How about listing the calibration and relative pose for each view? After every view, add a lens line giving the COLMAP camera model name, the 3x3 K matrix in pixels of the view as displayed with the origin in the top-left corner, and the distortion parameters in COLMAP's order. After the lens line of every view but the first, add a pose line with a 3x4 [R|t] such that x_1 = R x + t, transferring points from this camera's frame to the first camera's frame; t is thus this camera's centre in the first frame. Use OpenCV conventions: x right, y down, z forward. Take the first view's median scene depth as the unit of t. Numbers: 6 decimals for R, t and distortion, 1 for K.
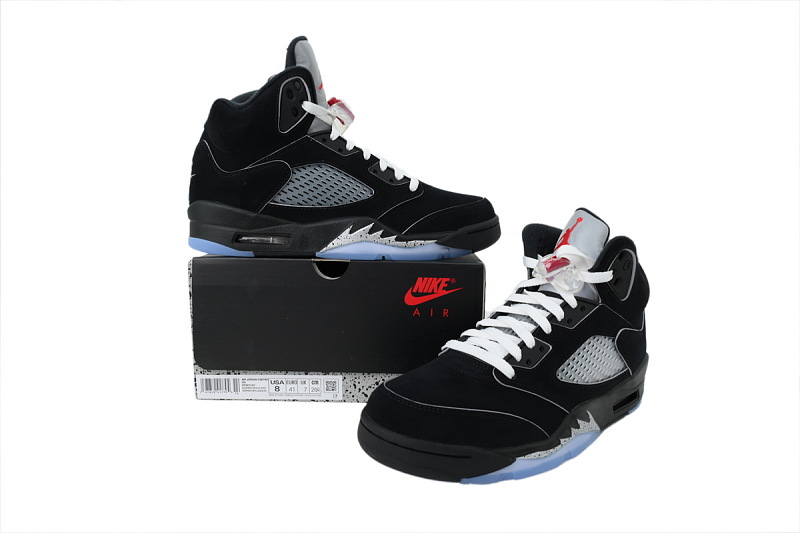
lens RADIAL K [[525.8, 0, 398.0], [0, 525.8, 268.9], [0, 0, 1]] dist [-0.010635, -0.001860]
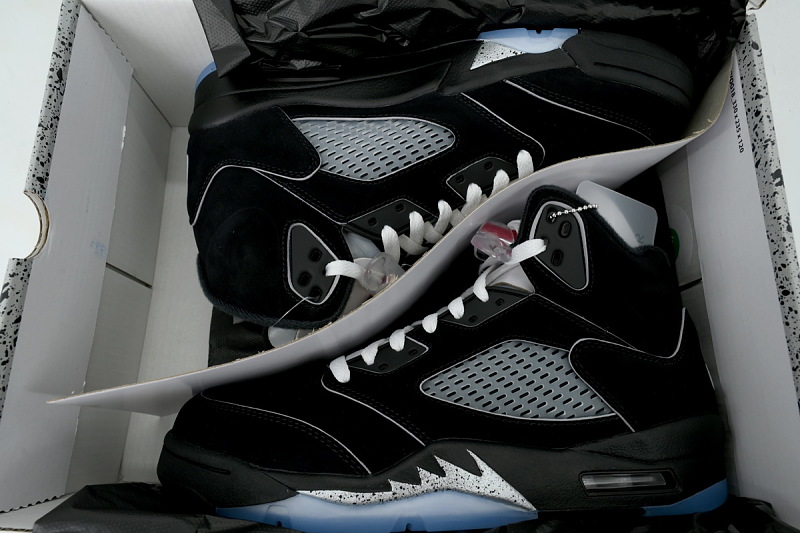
lens RADIAL K [[525.8, 0, 396.7], [0, 525.8, 268.8], [0, 0, 1]] dist [-0.010635, -0.001860]
pose [[0.834372, -0.147124, -0.531205, 0.622651], [-0.080704, 0.920727, -0.381770, 0.309175], [0.545262, 0.361409, 0.756355, 0.442928]]
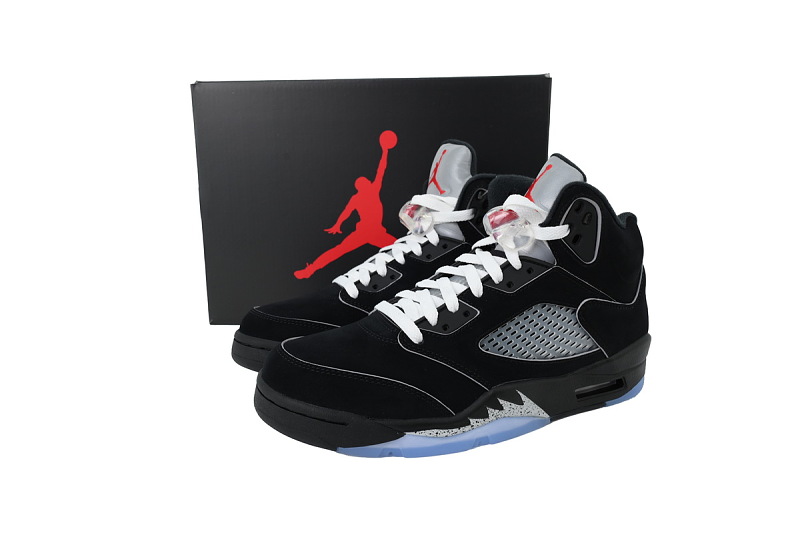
lens RADIAL K [[525.8, 0, 402.0], [0, 525.8, 269.0], [0, 0, 1]] dist [-0.010635, -0.001860]
pose [[0.959277, 0.029268, -0.280945, 0.408940], [-0.024679, 0.999498, 0.019857, 0.064512], [0.281385, -0.012115, 0.959518, 0.149351]]
